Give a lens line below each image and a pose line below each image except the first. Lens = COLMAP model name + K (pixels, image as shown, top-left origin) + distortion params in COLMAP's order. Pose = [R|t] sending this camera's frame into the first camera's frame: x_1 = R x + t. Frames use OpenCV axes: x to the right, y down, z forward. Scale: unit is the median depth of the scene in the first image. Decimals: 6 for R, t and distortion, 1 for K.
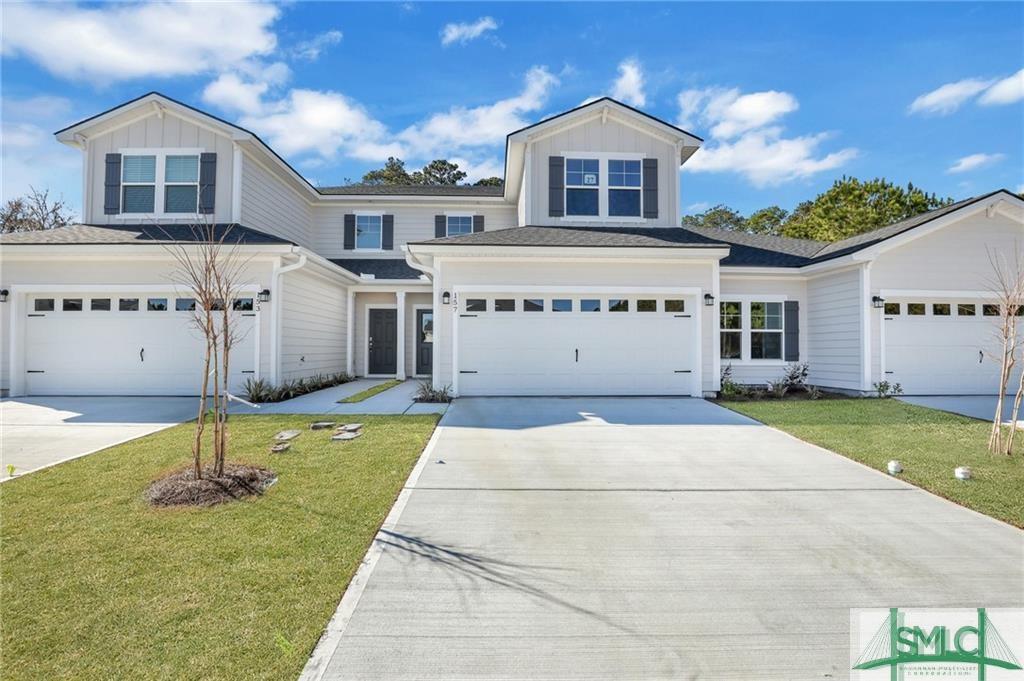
lens RADIAL K [[467.4, 0, 512.0], [0, 467.4, 340.5], [0, 0, 1]] dist [-0.022352, 0.000060]
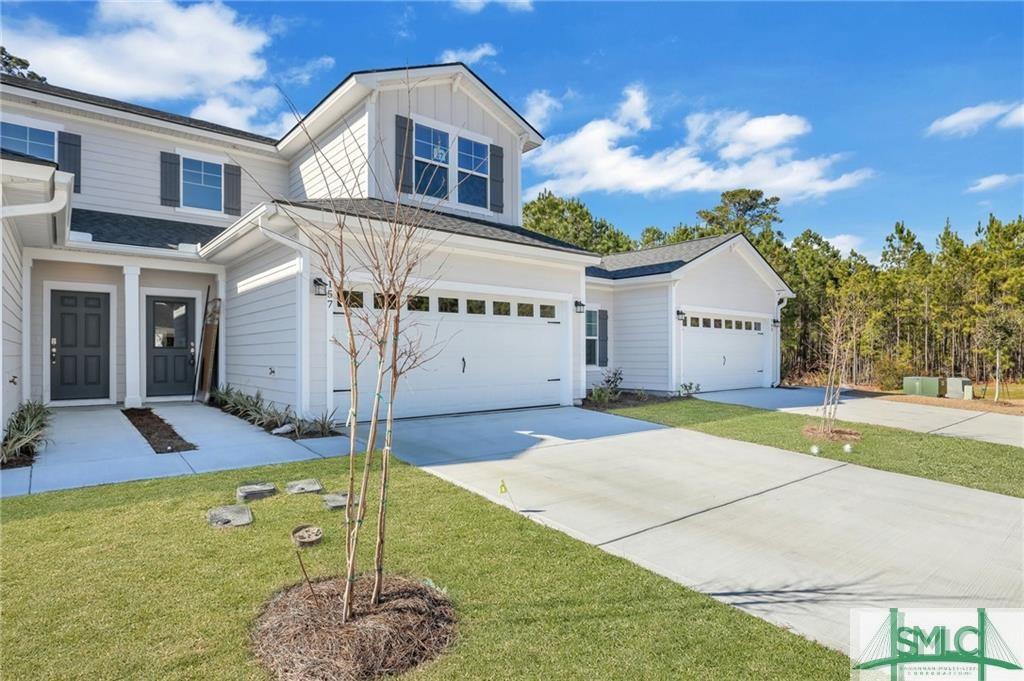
lens RADIAL K [[544.4, 0, 510.3], [0, 544.4, 354.9], [0, 0, 1]] dist [-0.018872, 0.000854]
pose [[0.787934, -0.007121, 0.615718, -0.380252], [-0.009116, 0.999689, 0.023227, -0.010135], [-0.615692, -0.023914, 0.787624, 0.159746]]
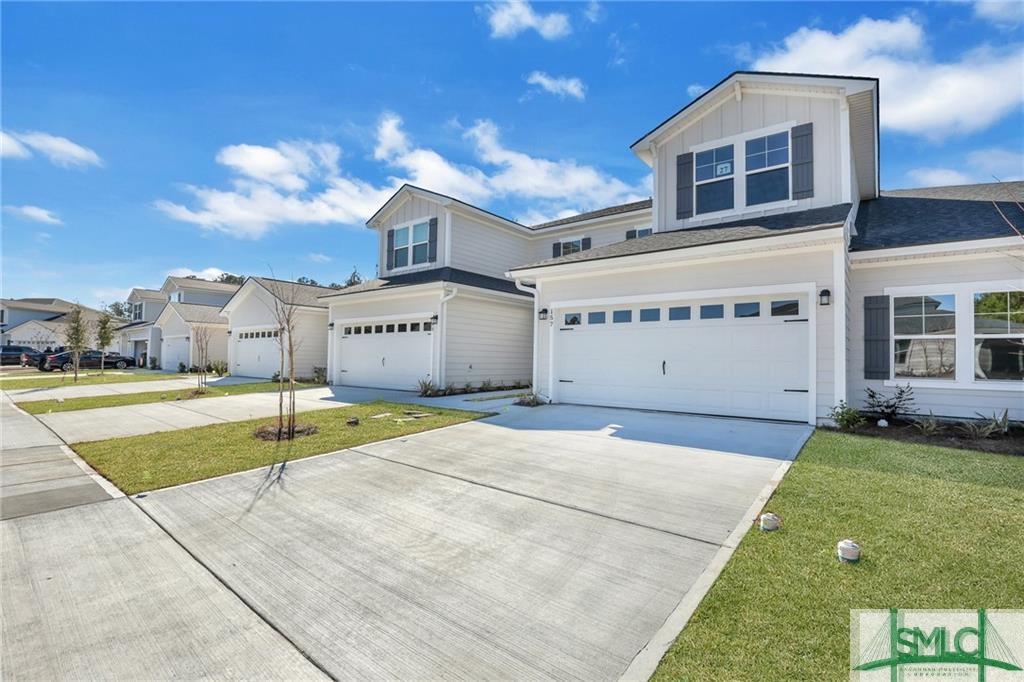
lens RADIAL K [[474.5, 0, 514.9], [0, 474.5, 344.3], [0, 0, 1]] dist [-0.022696, 0.000009]
pose [[0.761874, -0.012634, -0.647602, 0.498165], [0.005335, 0.999898, -0.013230, -0.002931], [0.647703, 0.006624, 0.761864, 0.069002]]
